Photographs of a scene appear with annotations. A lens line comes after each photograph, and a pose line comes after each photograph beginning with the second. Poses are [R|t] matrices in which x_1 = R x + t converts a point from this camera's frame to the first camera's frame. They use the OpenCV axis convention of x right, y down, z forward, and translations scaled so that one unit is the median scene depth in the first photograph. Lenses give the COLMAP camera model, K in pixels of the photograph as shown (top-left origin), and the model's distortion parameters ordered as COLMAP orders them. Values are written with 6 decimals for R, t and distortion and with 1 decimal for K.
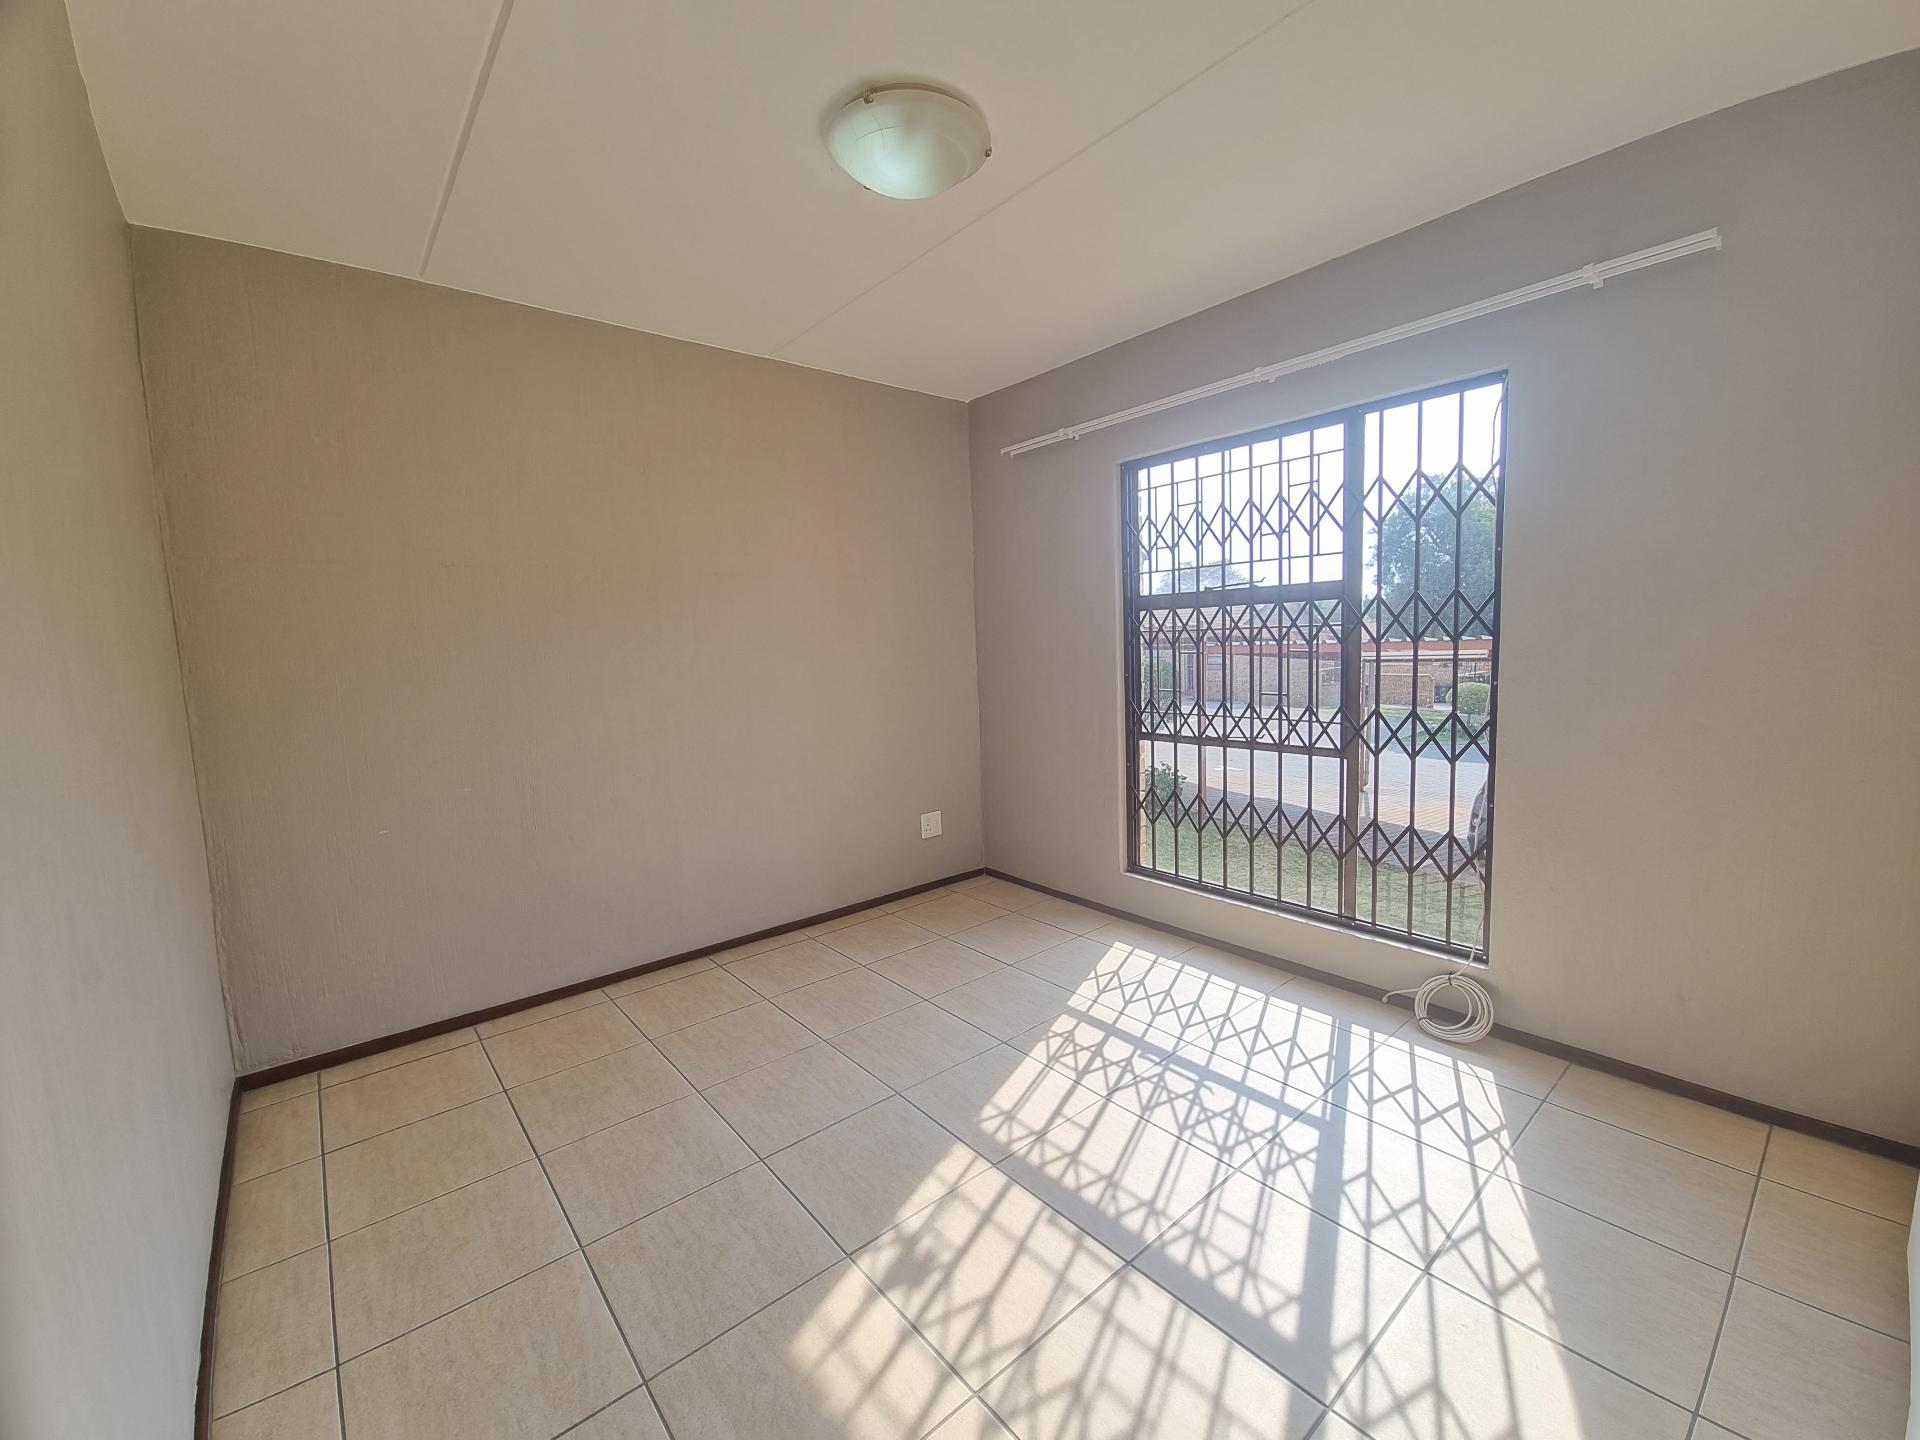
lens RADIAL K [[782.4, 0, 980.5], [0, 782.4, 721.7], [0, 0, 1]] dist [0.010377, -0.004881]
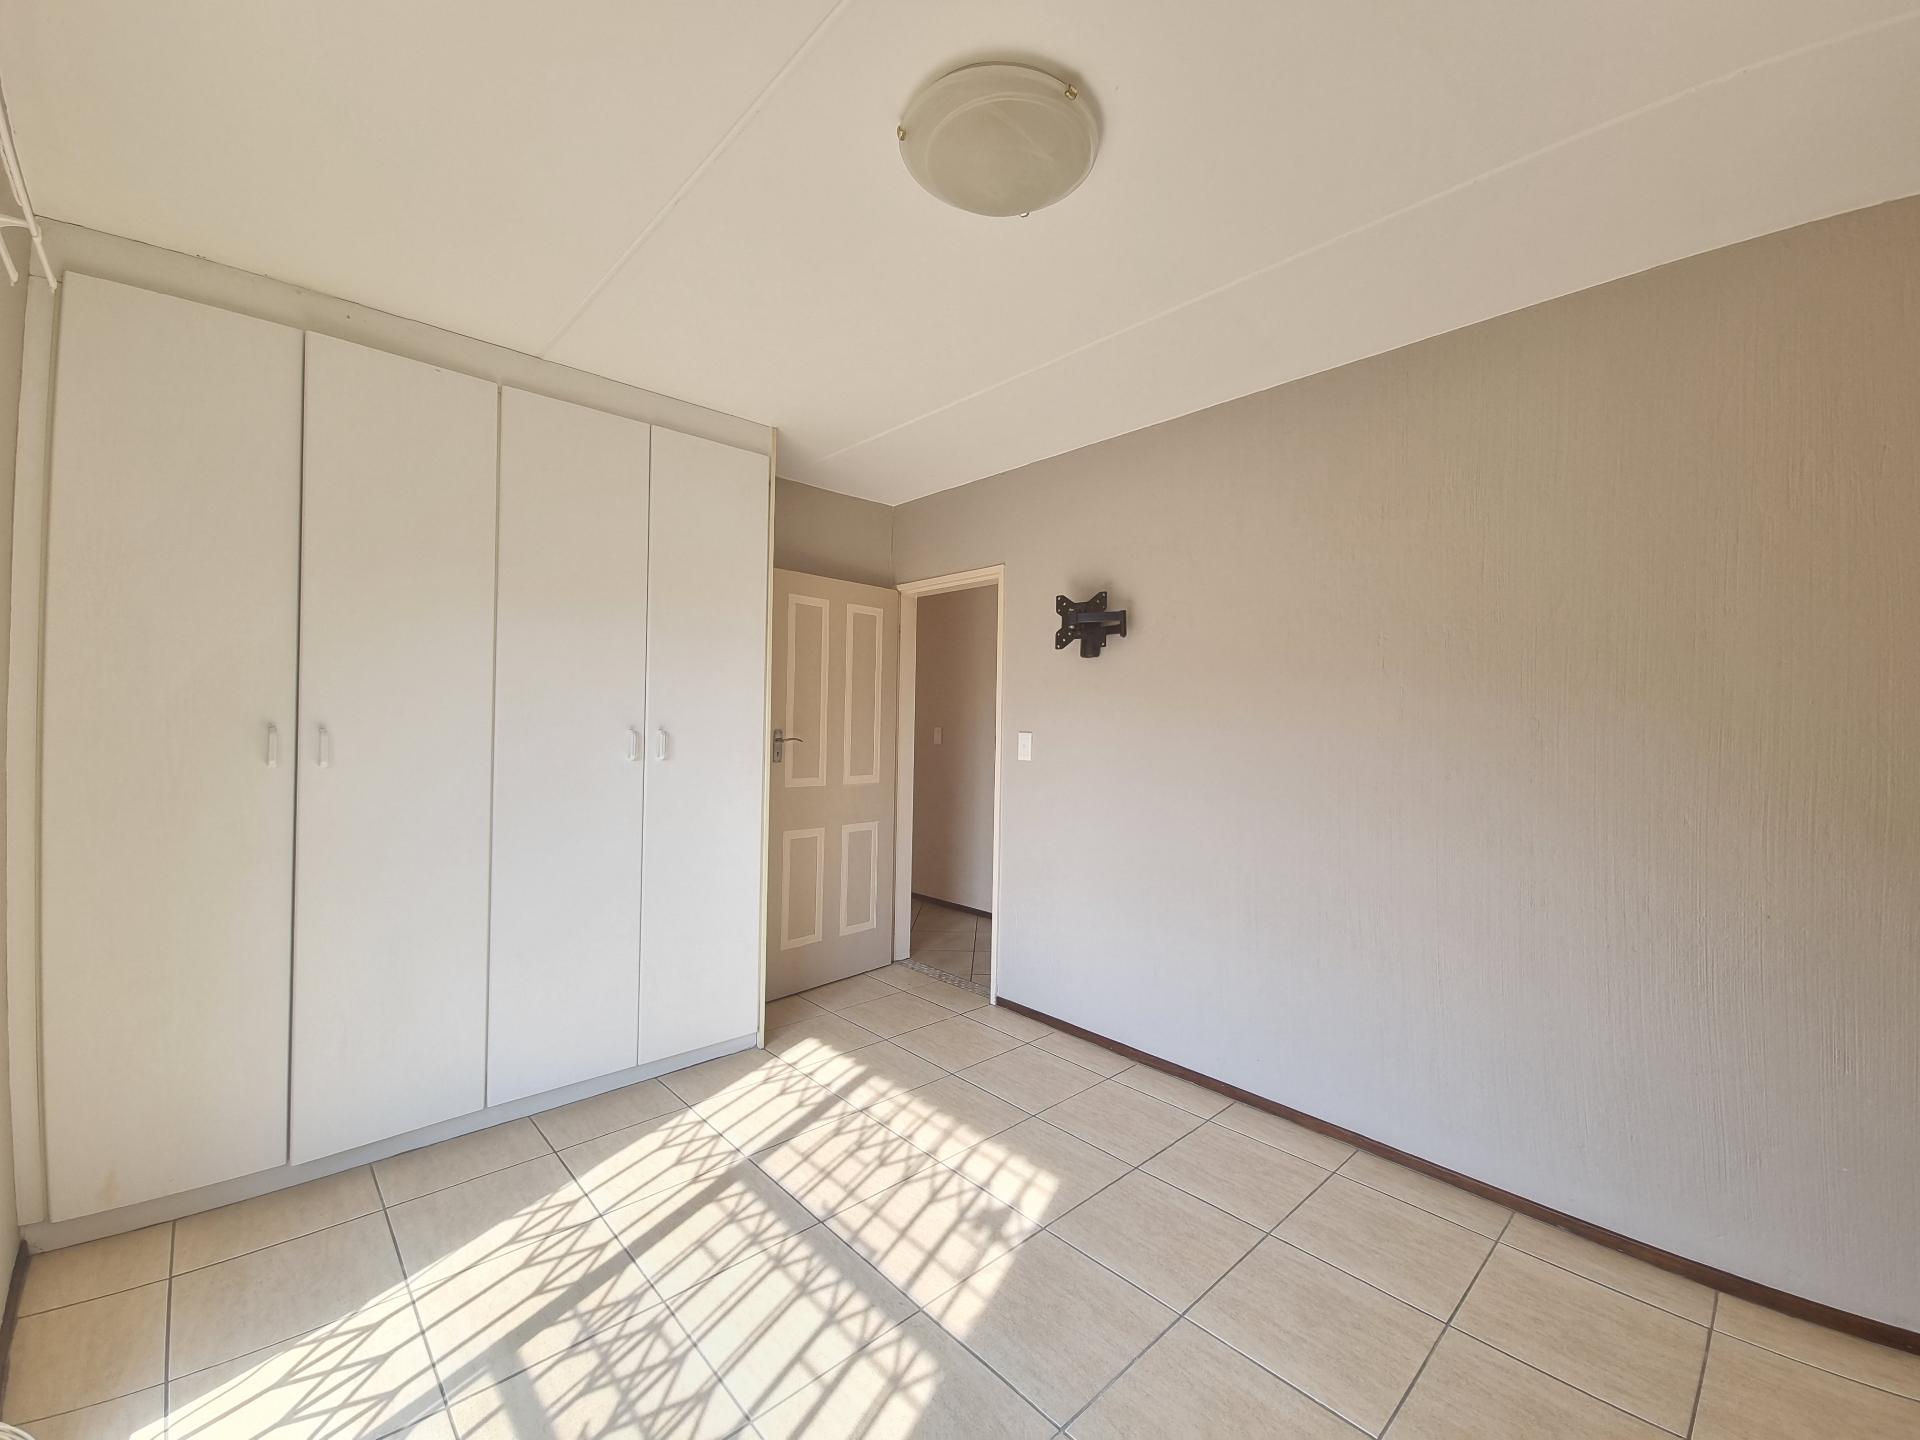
lens RADIAL K [[782.4, 0, 980.5], [0, 782.4, 721.7], [0, 0, 1]] dist [0.010377, -0.004881]
pose [[-0.998691, 0.018200, -0.047807, -0.023268], [0.013044, 0.994278, 0.106026, -0.238177], [0.049463, 0.105264, -0.993213, 2.047692]]
